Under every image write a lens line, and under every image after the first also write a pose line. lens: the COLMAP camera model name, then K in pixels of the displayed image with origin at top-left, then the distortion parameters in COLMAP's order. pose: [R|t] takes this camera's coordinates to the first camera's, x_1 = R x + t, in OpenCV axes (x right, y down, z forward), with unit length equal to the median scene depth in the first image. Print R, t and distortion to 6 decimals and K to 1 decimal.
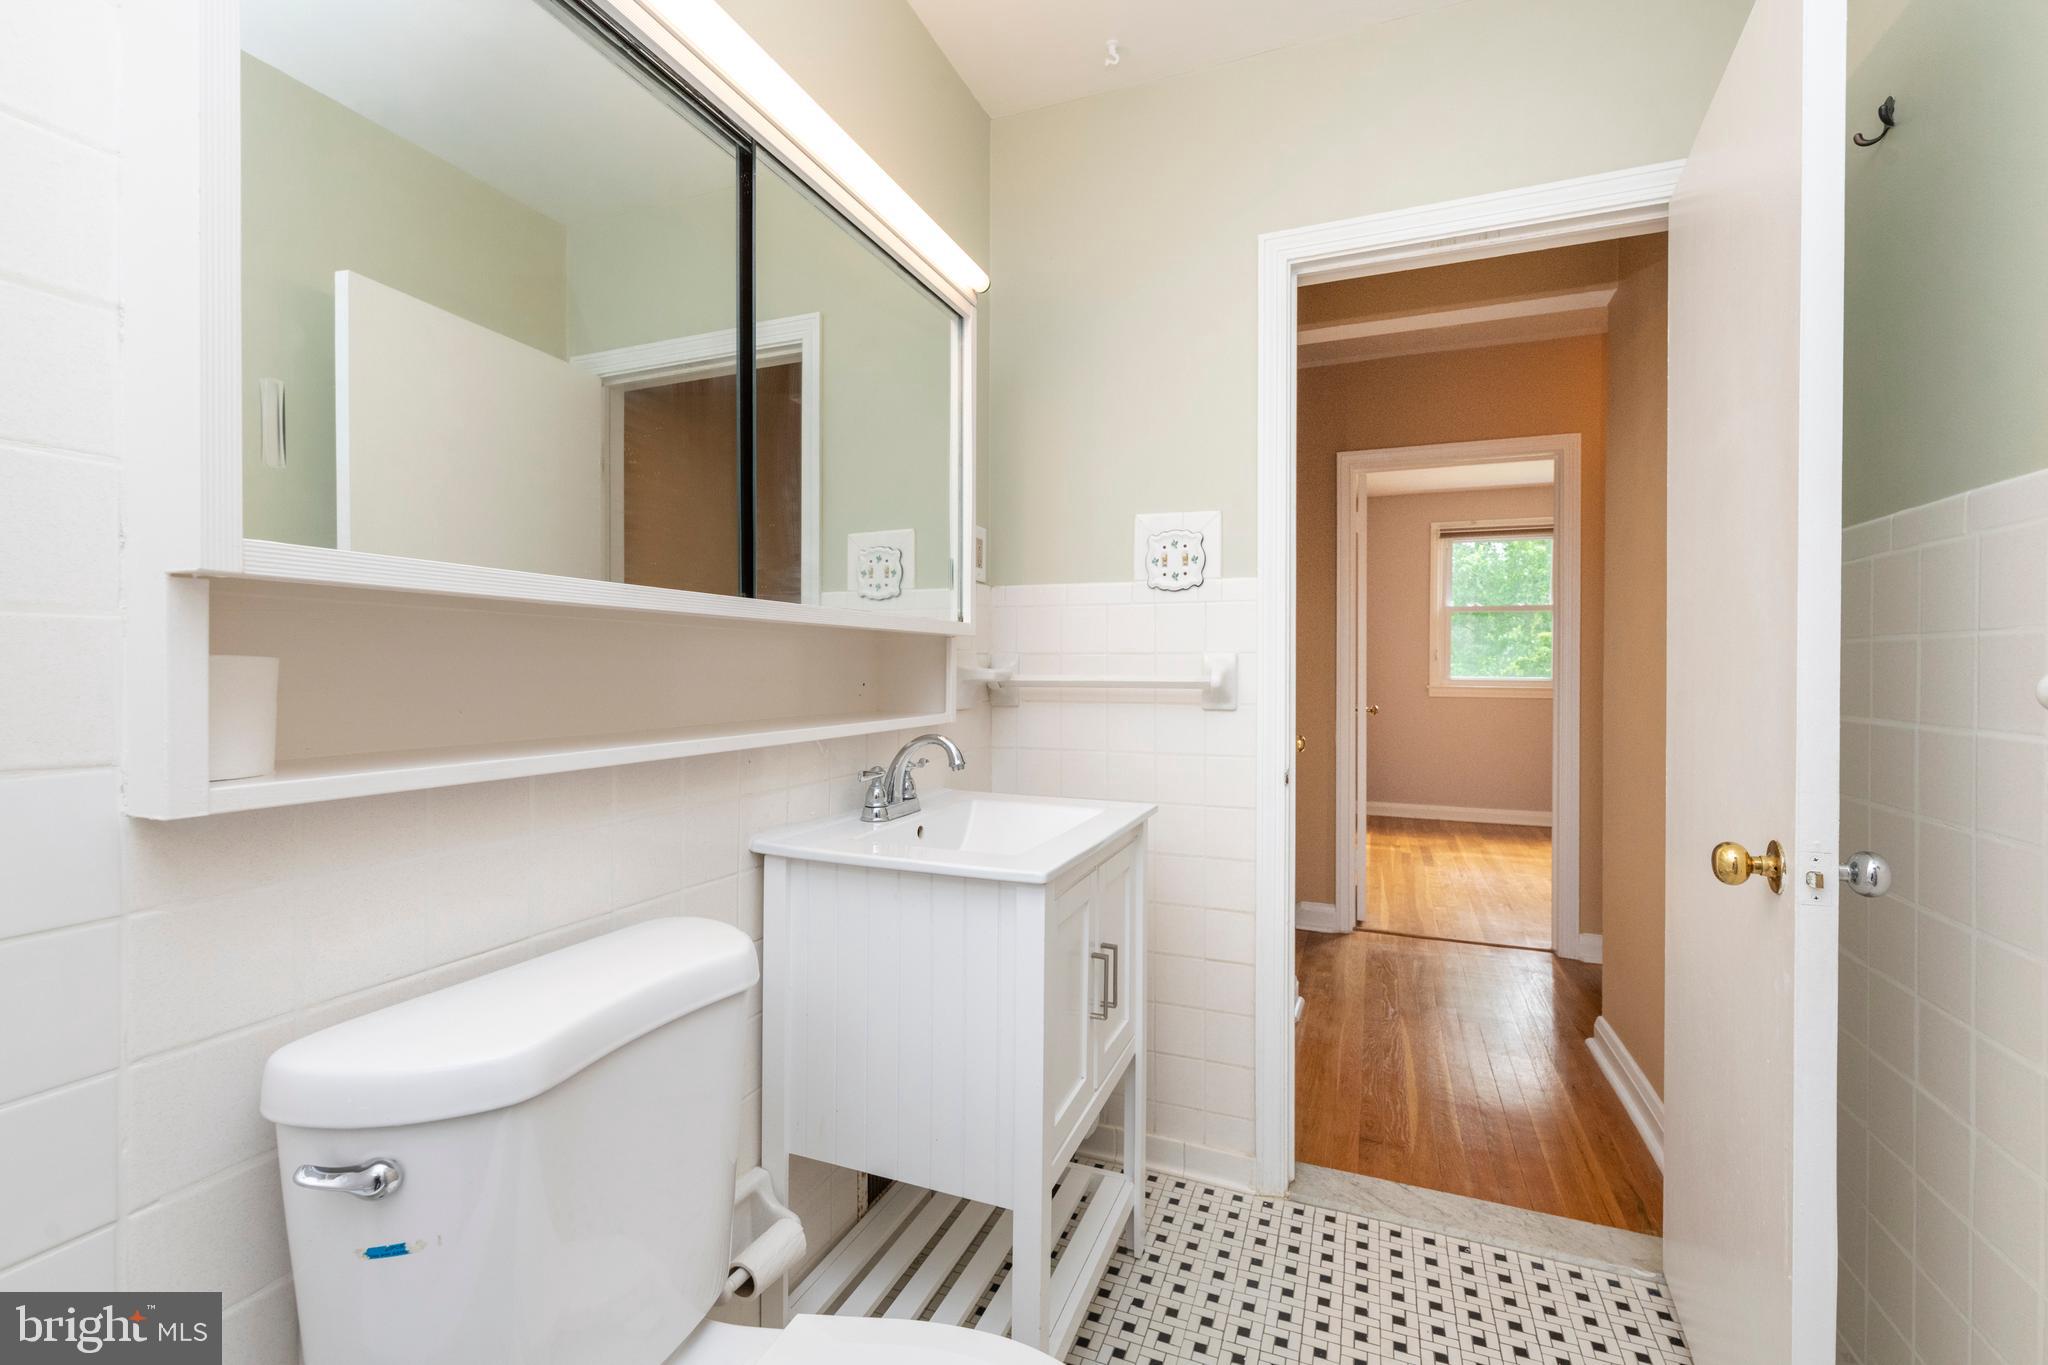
lens RADIAL K [[876.5, 0, 1022.0], [0, 876.5, 677.4], [0, 0, 1]] dist [0.000919, -0.001472]
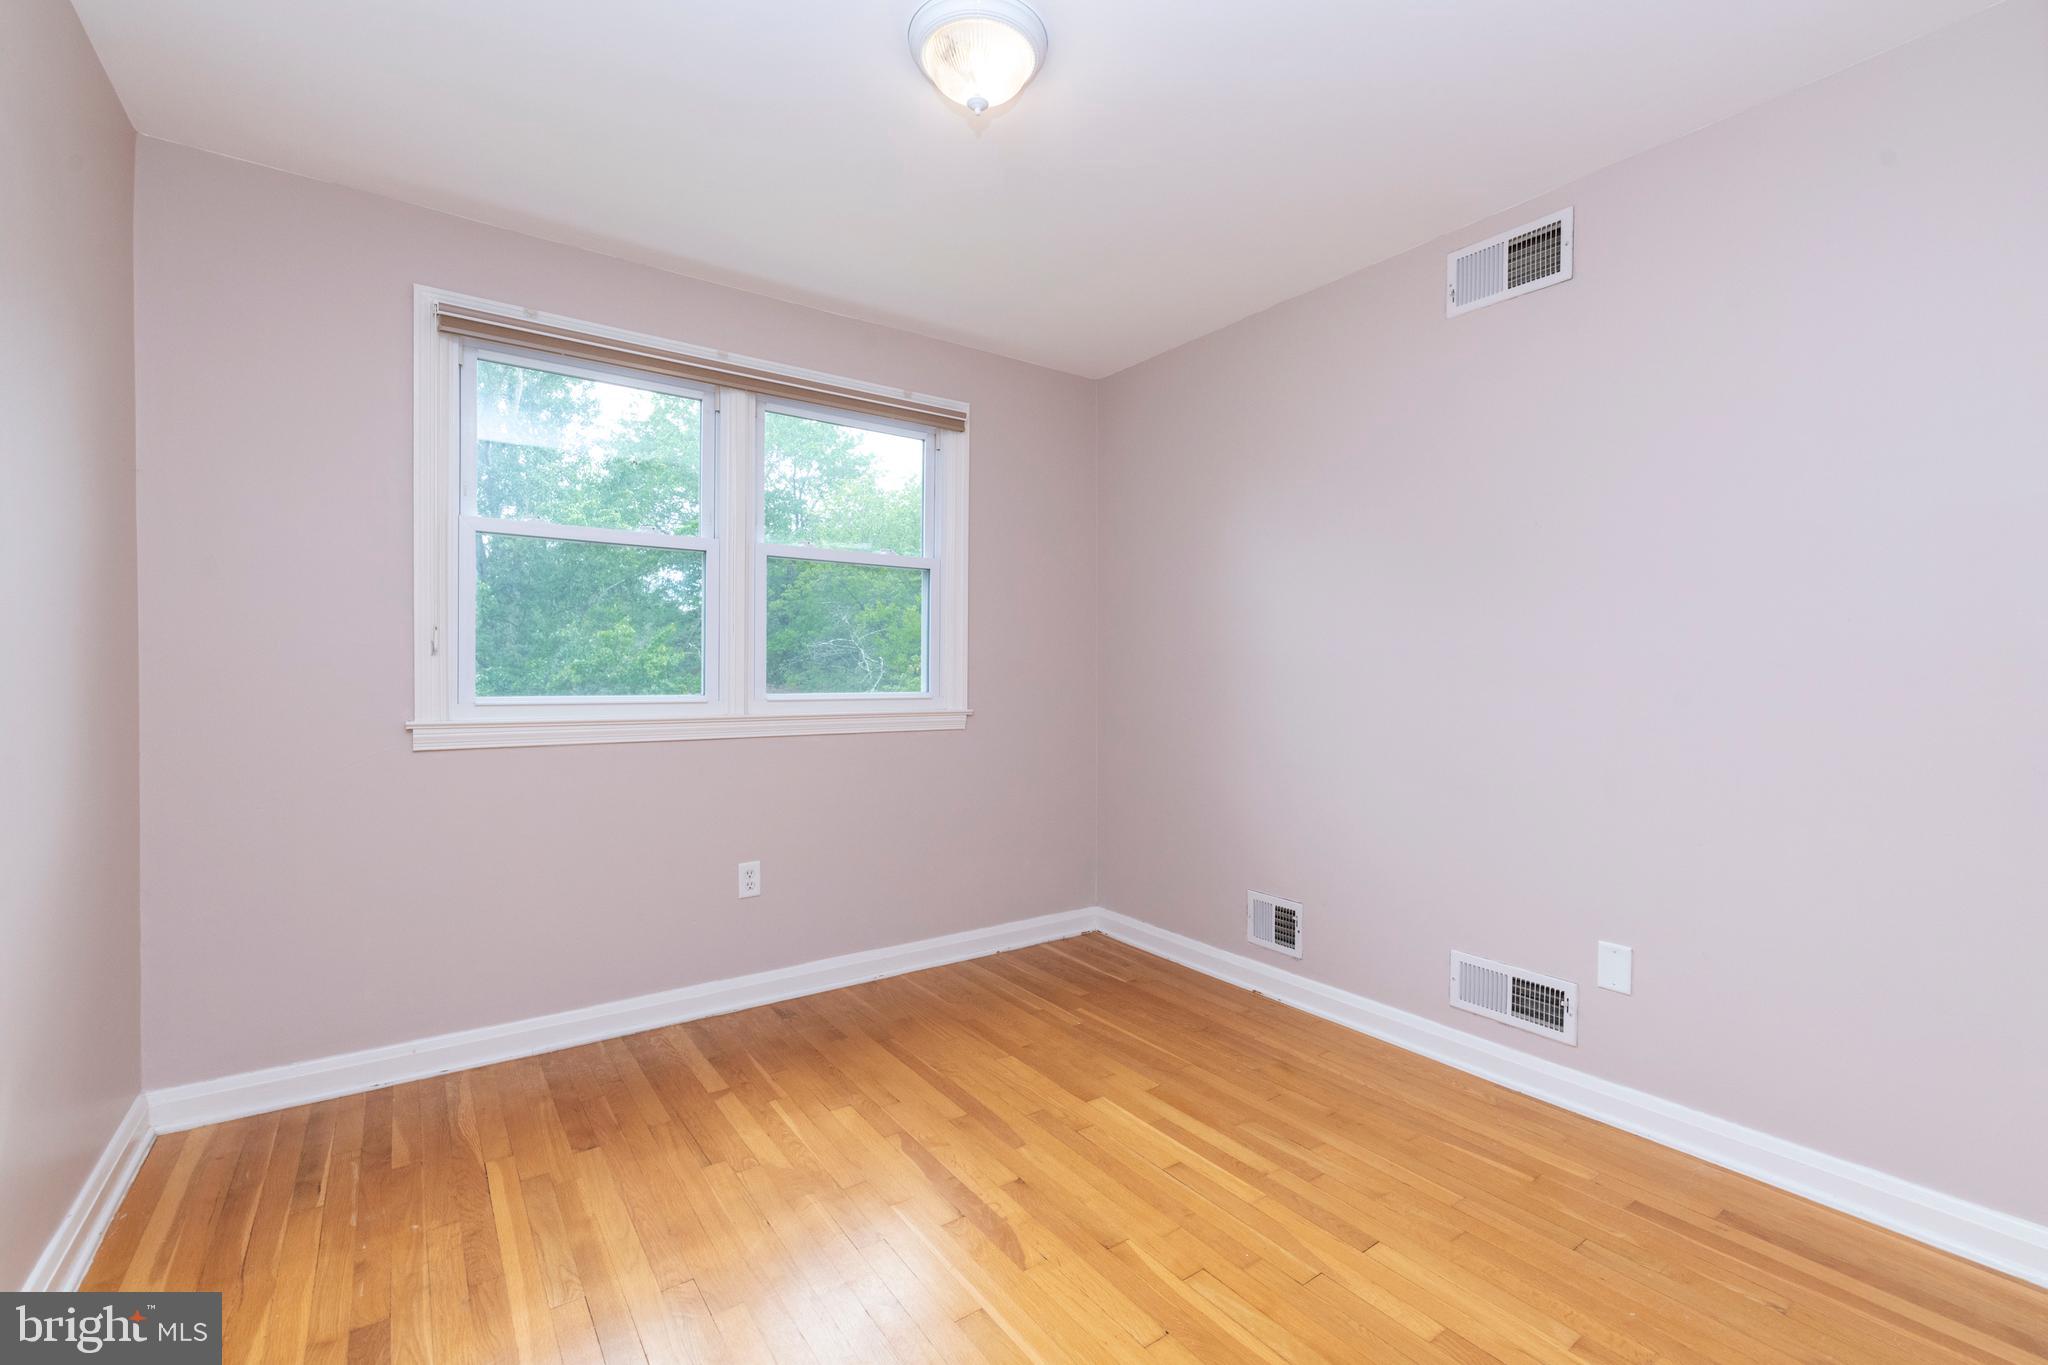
lens RADIAL K [[876.5, 0, 1024.0], [0, 876.5, 680.6], [0, 0, 1]] dist [0.000919, -0.001472]
pose [[0.538849, -0.004266, 0.842391, 0.100439], [0.005827, 0.999982, 0.001336, -0.002429], [-0.842382, 0.004189, 0.538865, 0.200012]]
